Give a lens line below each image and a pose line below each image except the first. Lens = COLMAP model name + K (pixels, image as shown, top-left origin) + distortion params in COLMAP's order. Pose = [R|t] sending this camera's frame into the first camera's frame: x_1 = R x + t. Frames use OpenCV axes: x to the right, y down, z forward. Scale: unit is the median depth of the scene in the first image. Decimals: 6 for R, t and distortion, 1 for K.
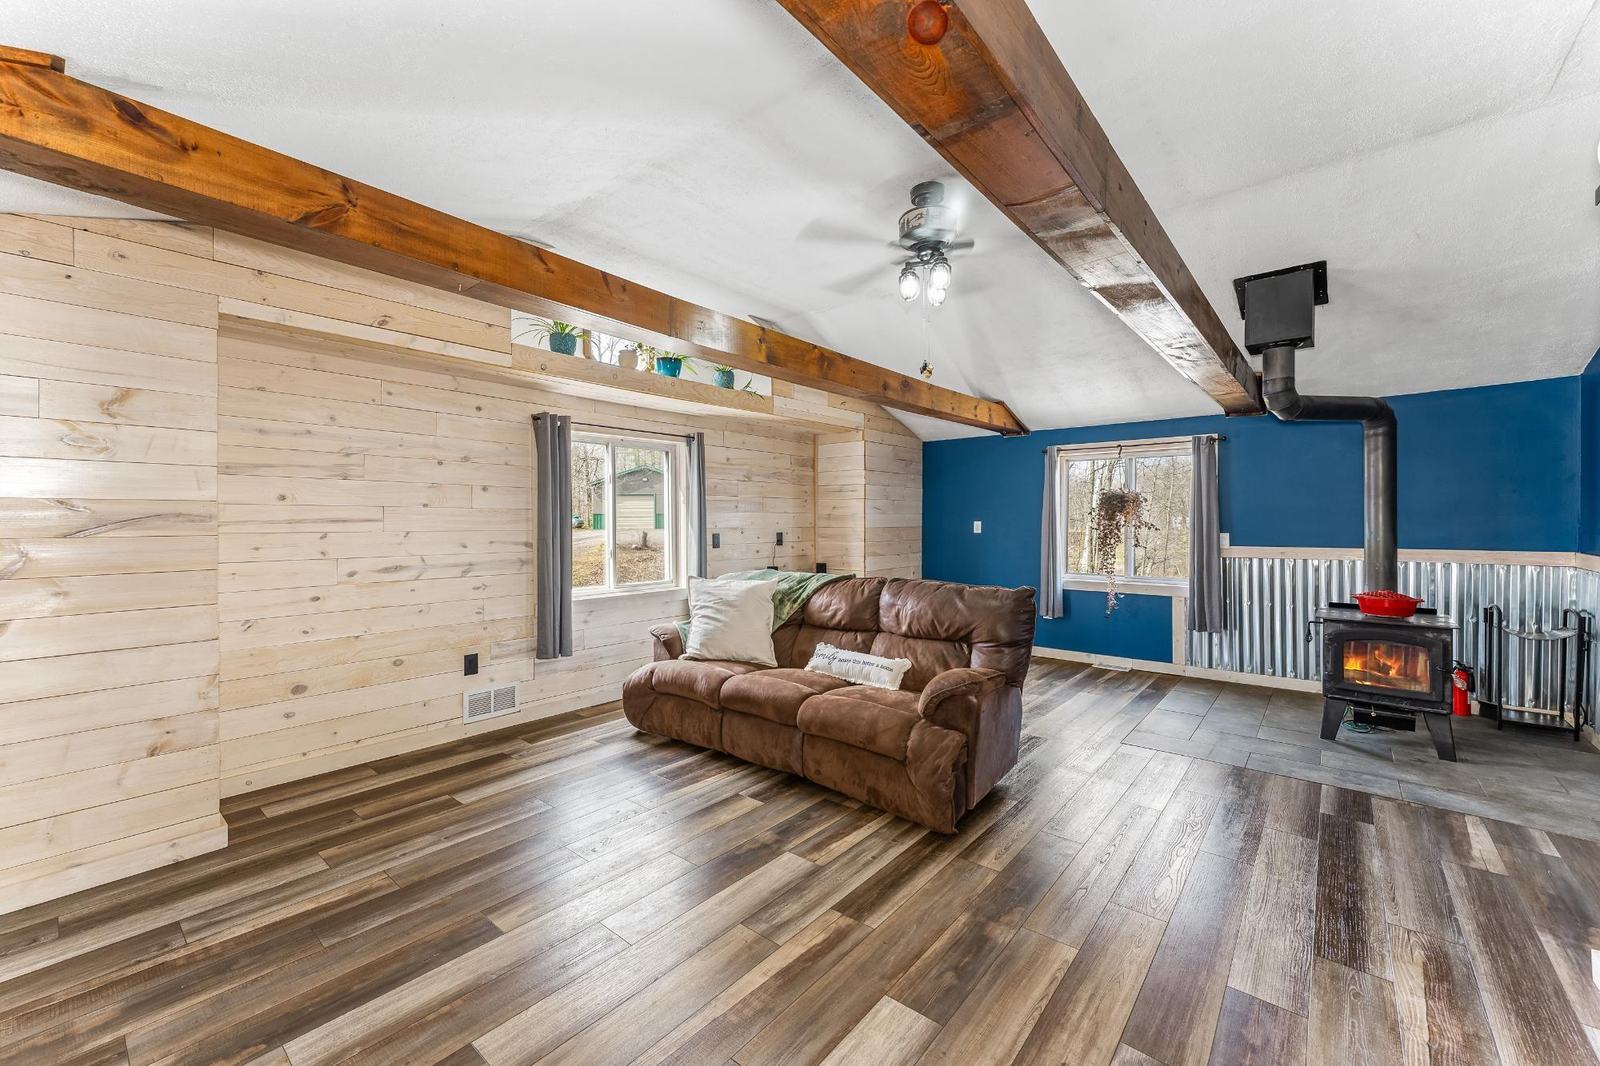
lens RADIAL K [[645.8, 0, 802.5], [0, 645.8, 513.1], [0, 0, 1]] dist [0.010442, -0.000096]
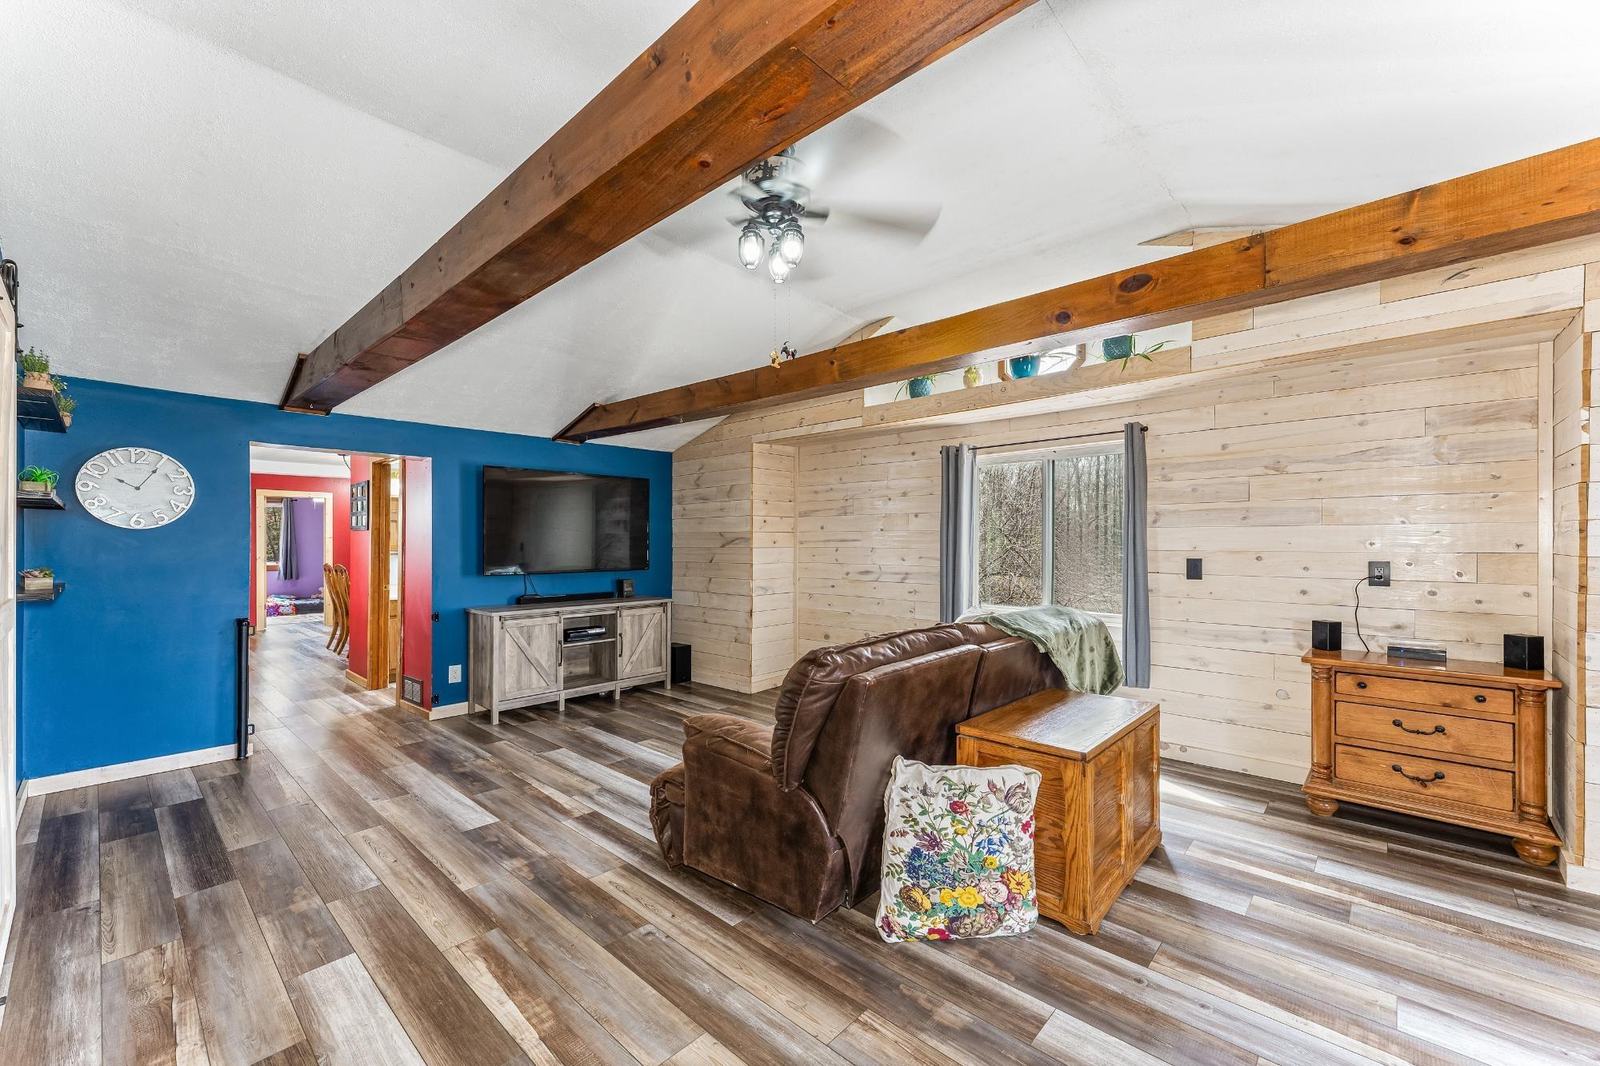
lens RADIAL K [[643.7, 0, 800.0], [0, 643.7, 533.0], [0, 0, 1]] dist [-0.000251, -0.000071]
pose [[-0.053757, -0.014717, -0.998446, 1.007775], [0.009954, 0.999834, -0.015274, 0.017809], [0.998504, -0.010760, -0.053602, 1.070883]]
